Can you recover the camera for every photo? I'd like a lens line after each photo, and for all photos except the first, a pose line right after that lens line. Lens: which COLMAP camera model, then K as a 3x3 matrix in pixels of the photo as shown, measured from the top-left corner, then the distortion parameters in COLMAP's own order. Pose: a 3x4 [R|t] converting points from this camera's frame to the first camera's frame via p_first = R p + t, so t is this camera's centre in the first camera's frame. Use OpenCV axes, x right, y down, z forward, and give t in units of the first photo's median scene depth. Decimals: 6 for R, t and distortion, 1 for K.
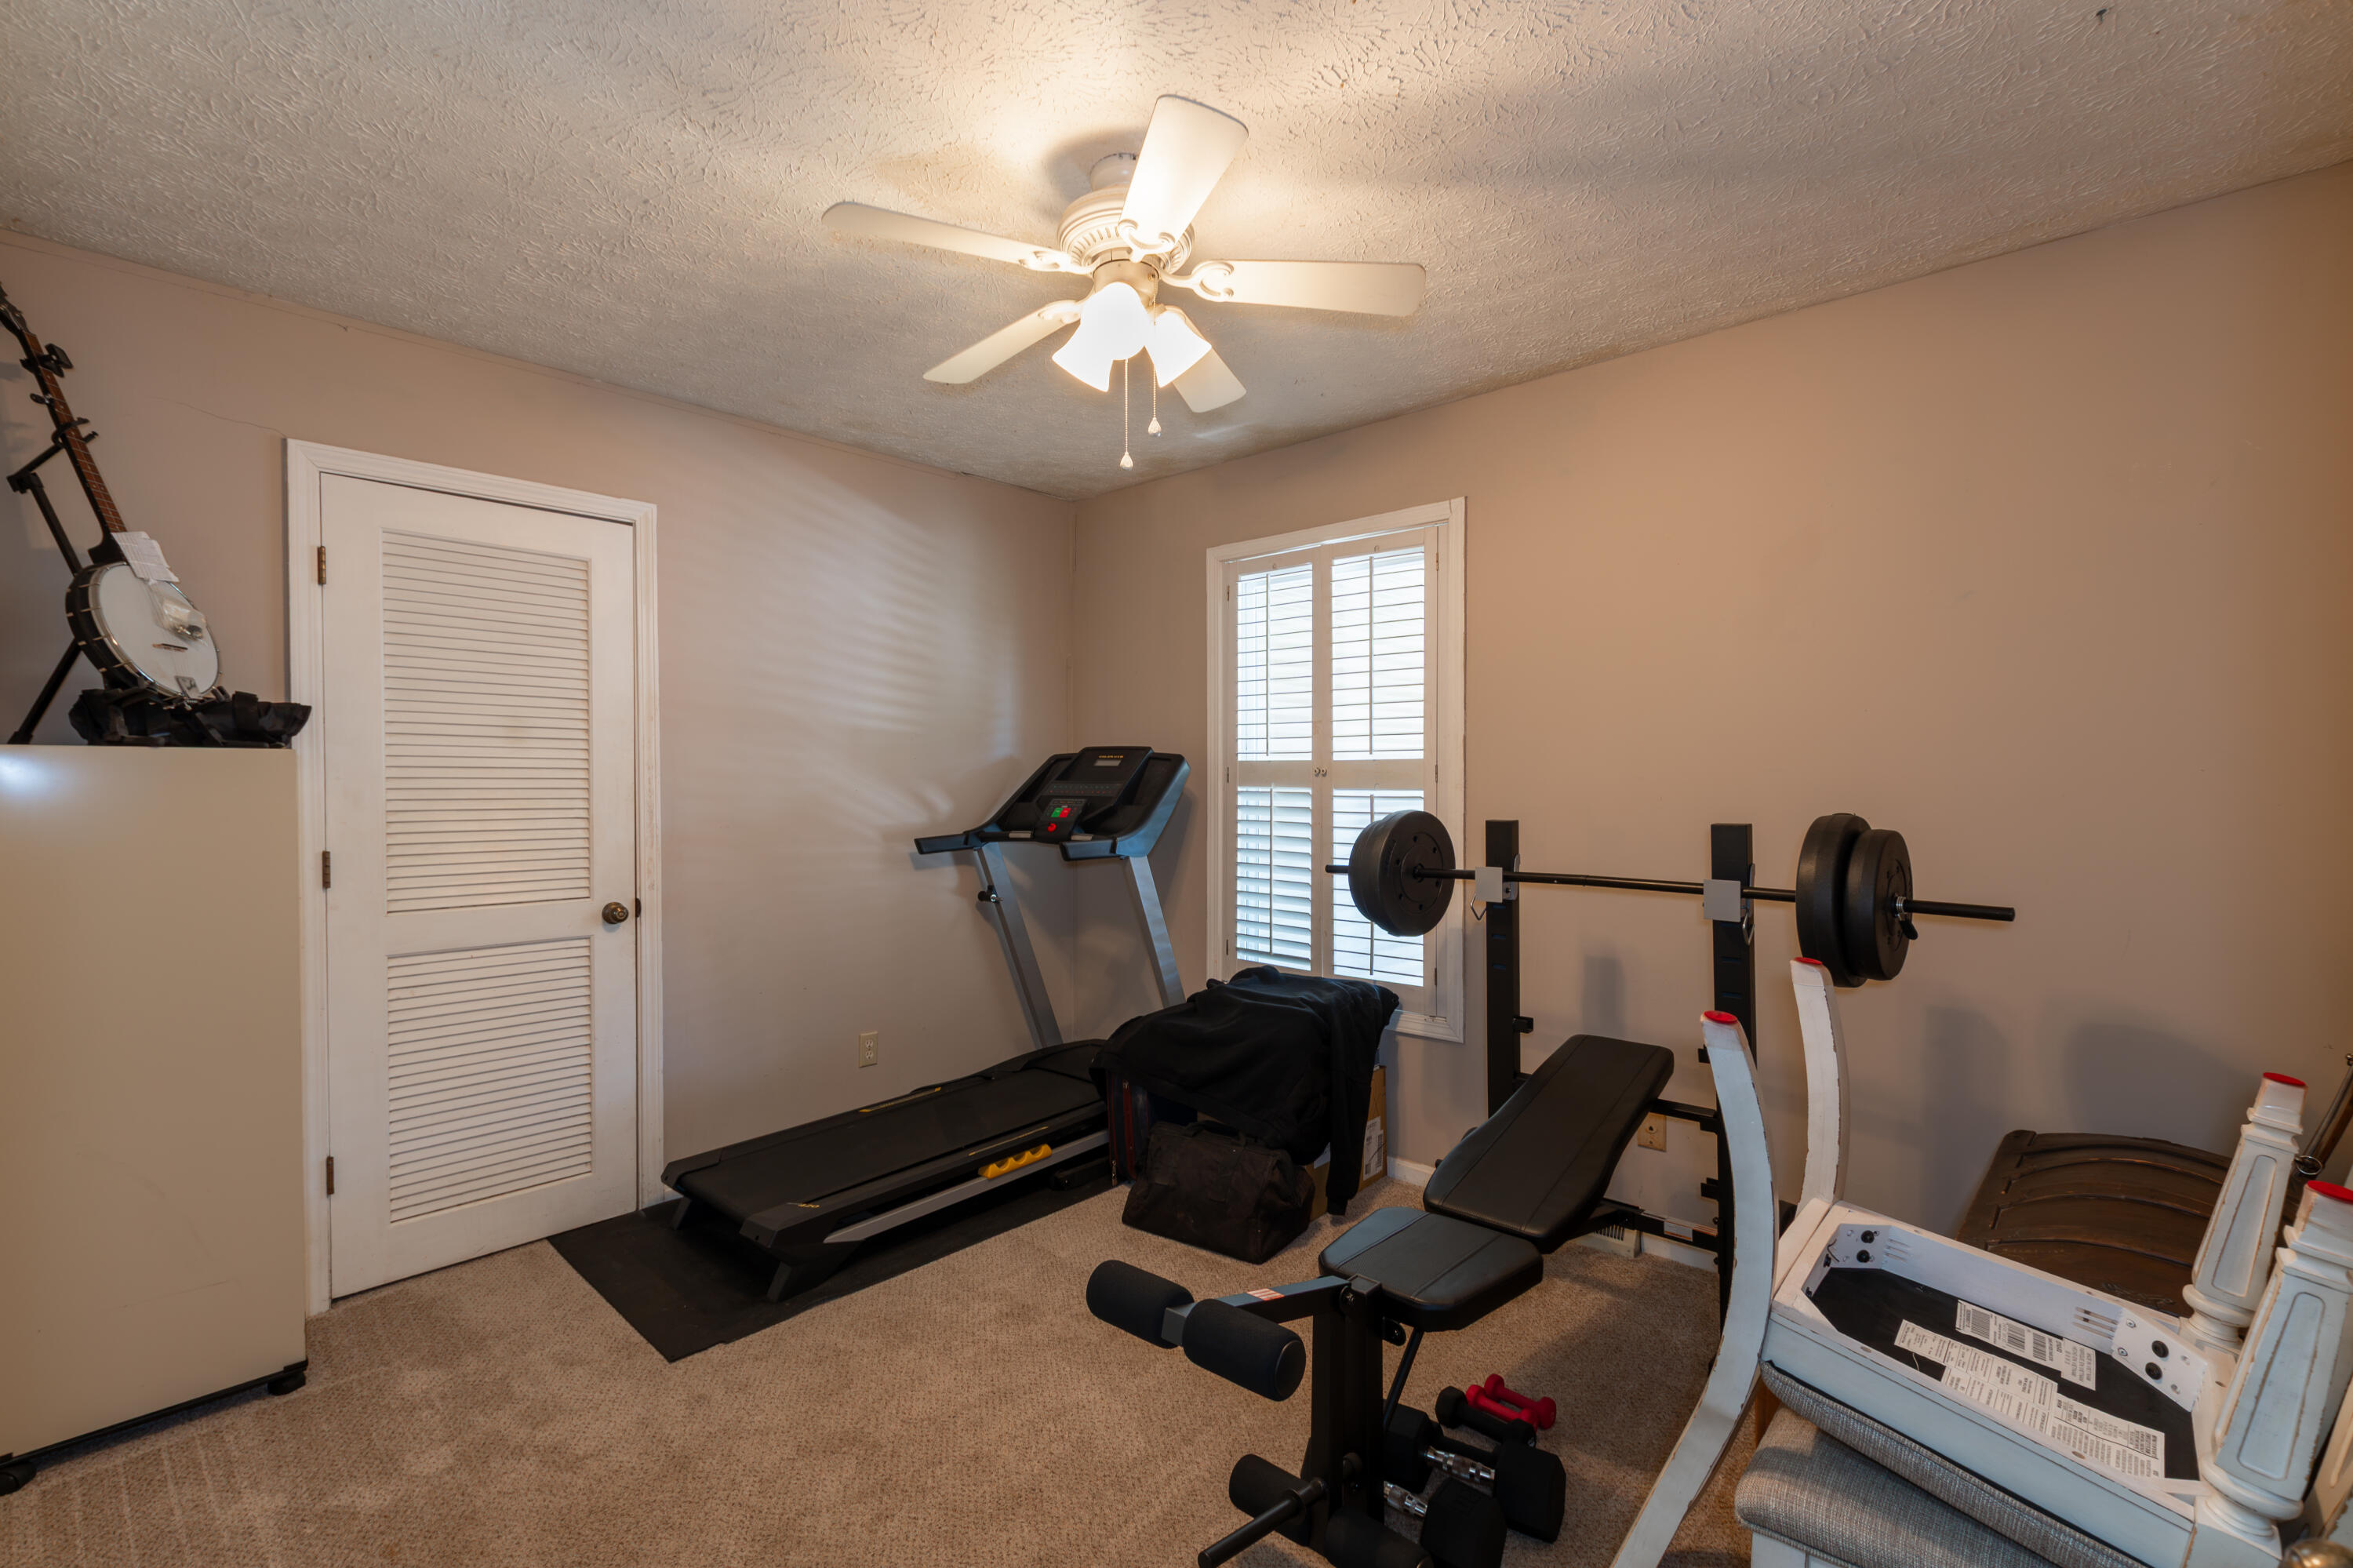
lens RADIAL K [[1045.2, 0, 1168.6], [0, 1045.2, 799.1], [0, 0, 1]] dist [0.020607, -0.007698]
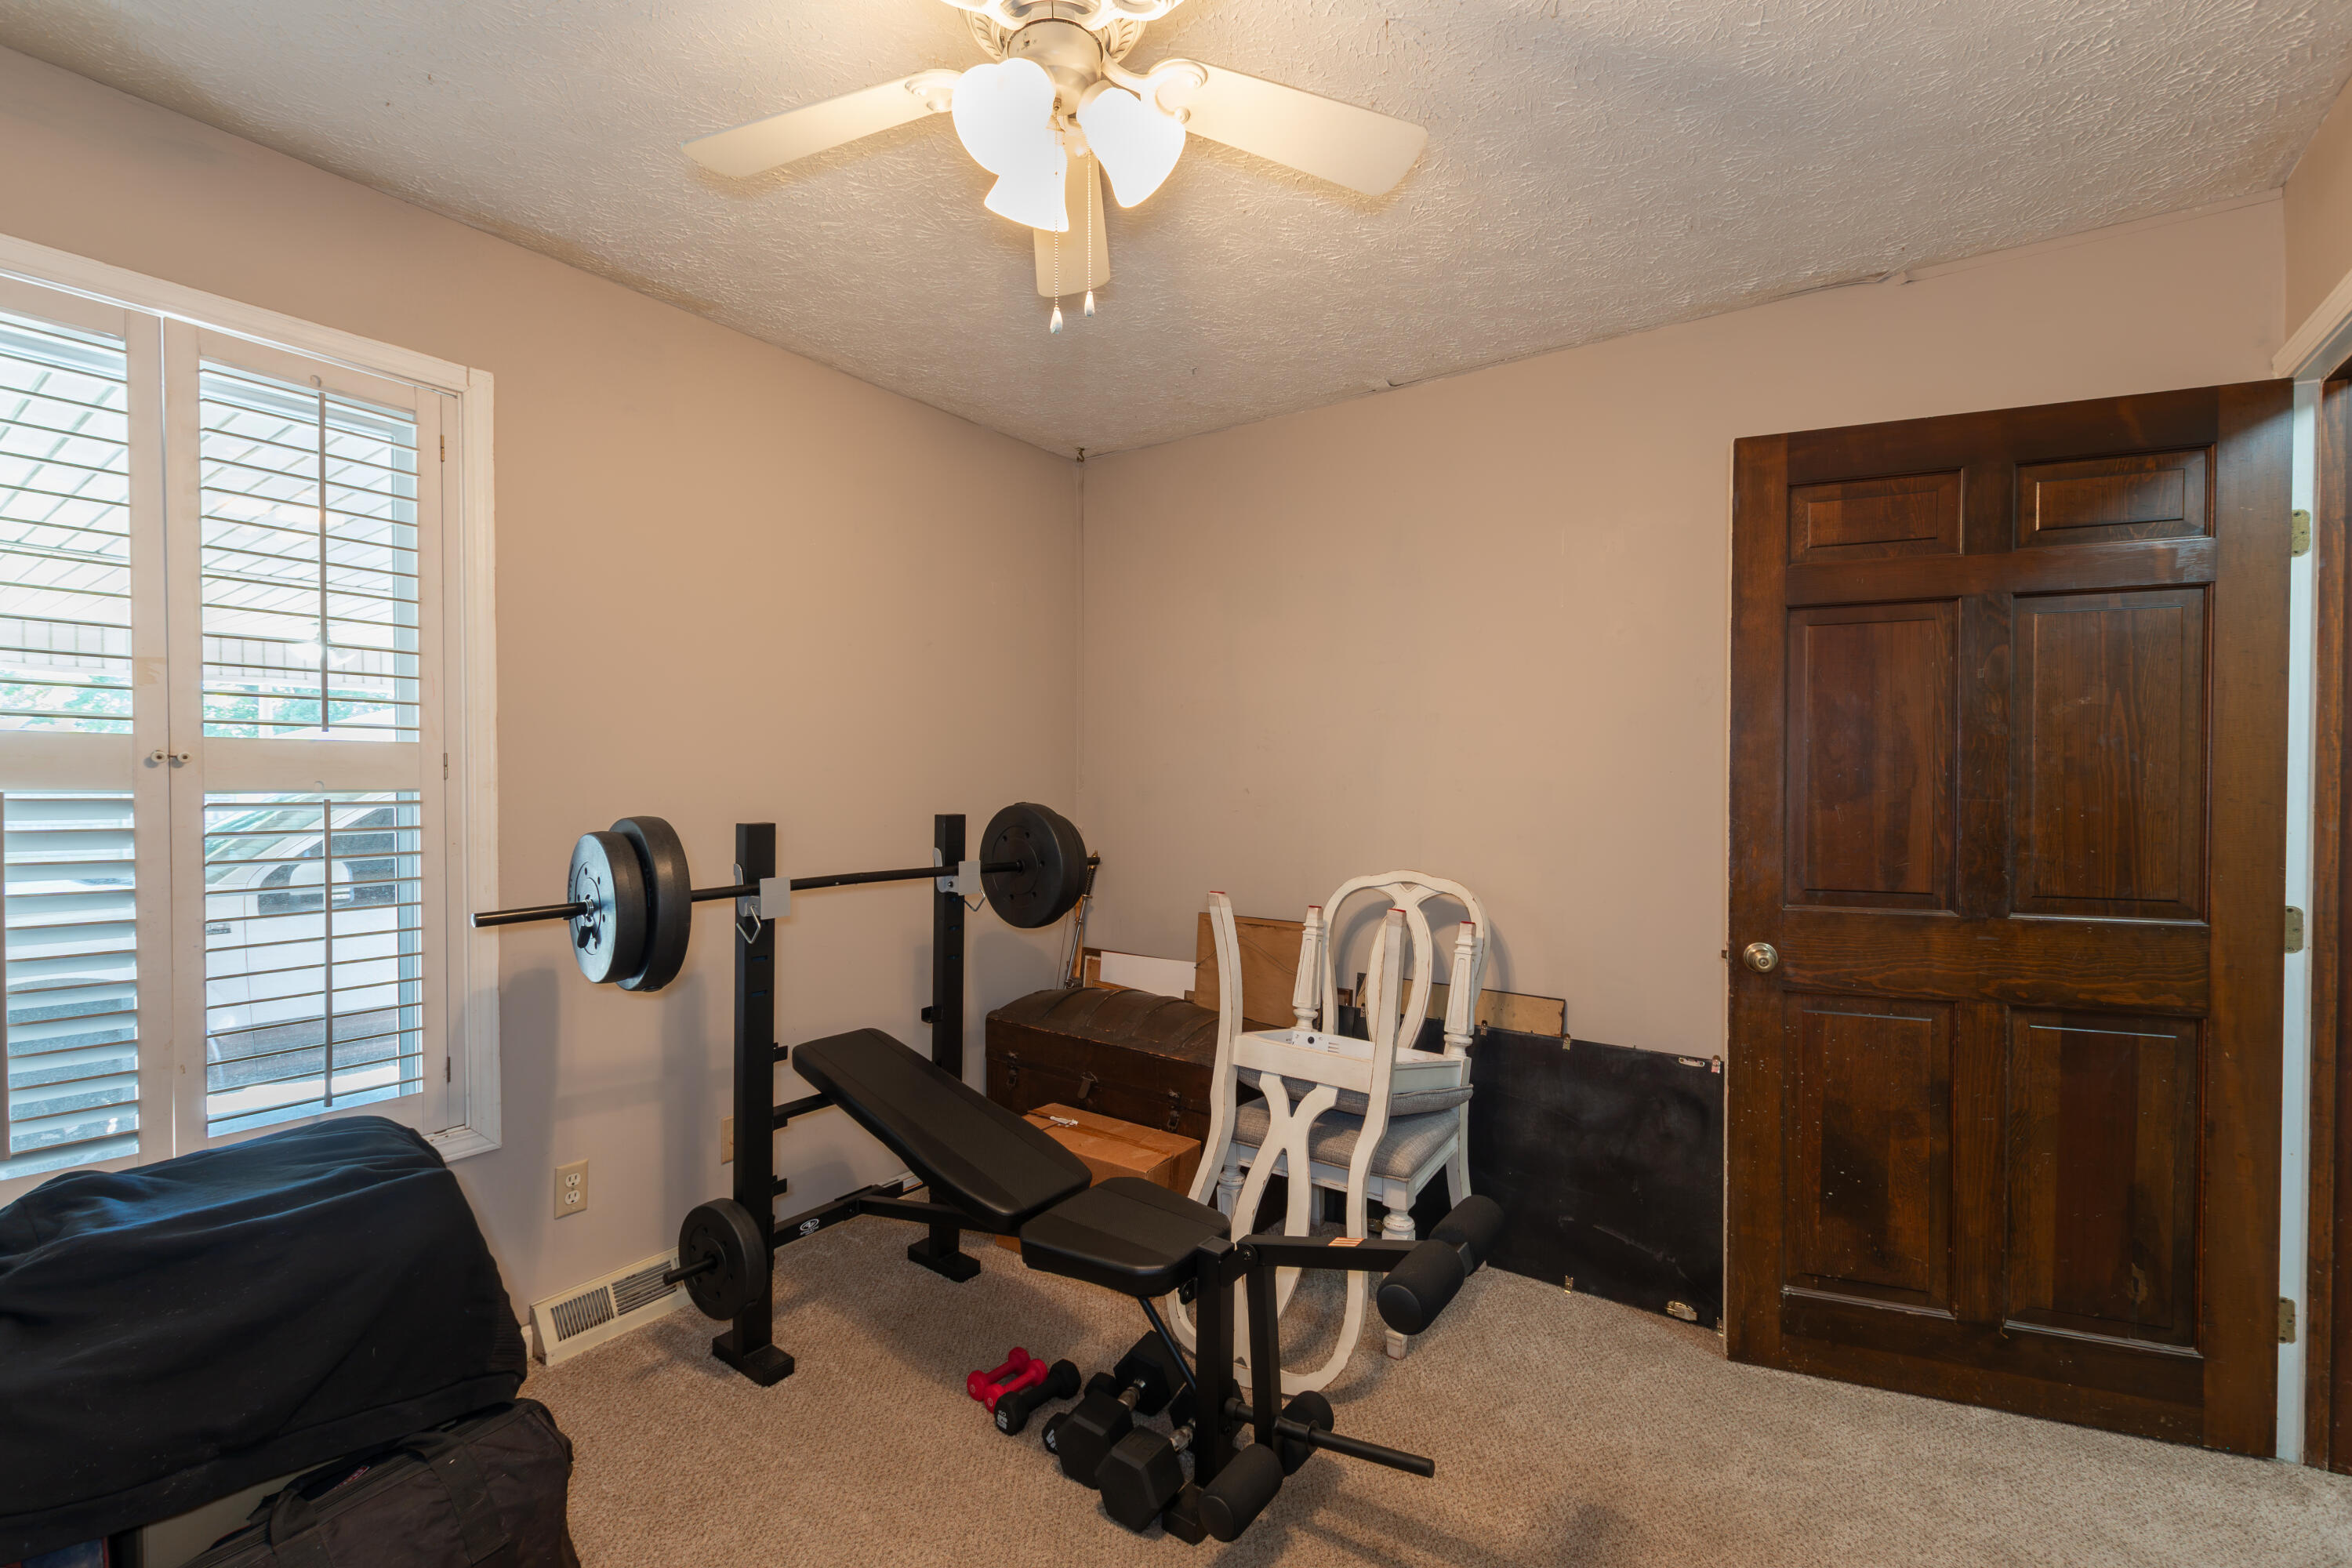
lens RADIAL K [[1044.7, 0, 1168.1], [0, 1044.7, 799.1], [0, 0, 1]] dist [0.020607, -0.007698]
pose [[-0.127091, -0.016215, 0.991758, -0.484210], [0.015689, 0.999708, 0.018355, -0.008853], [-0.991767, 0.017892, -0.126800, 0.645366]]
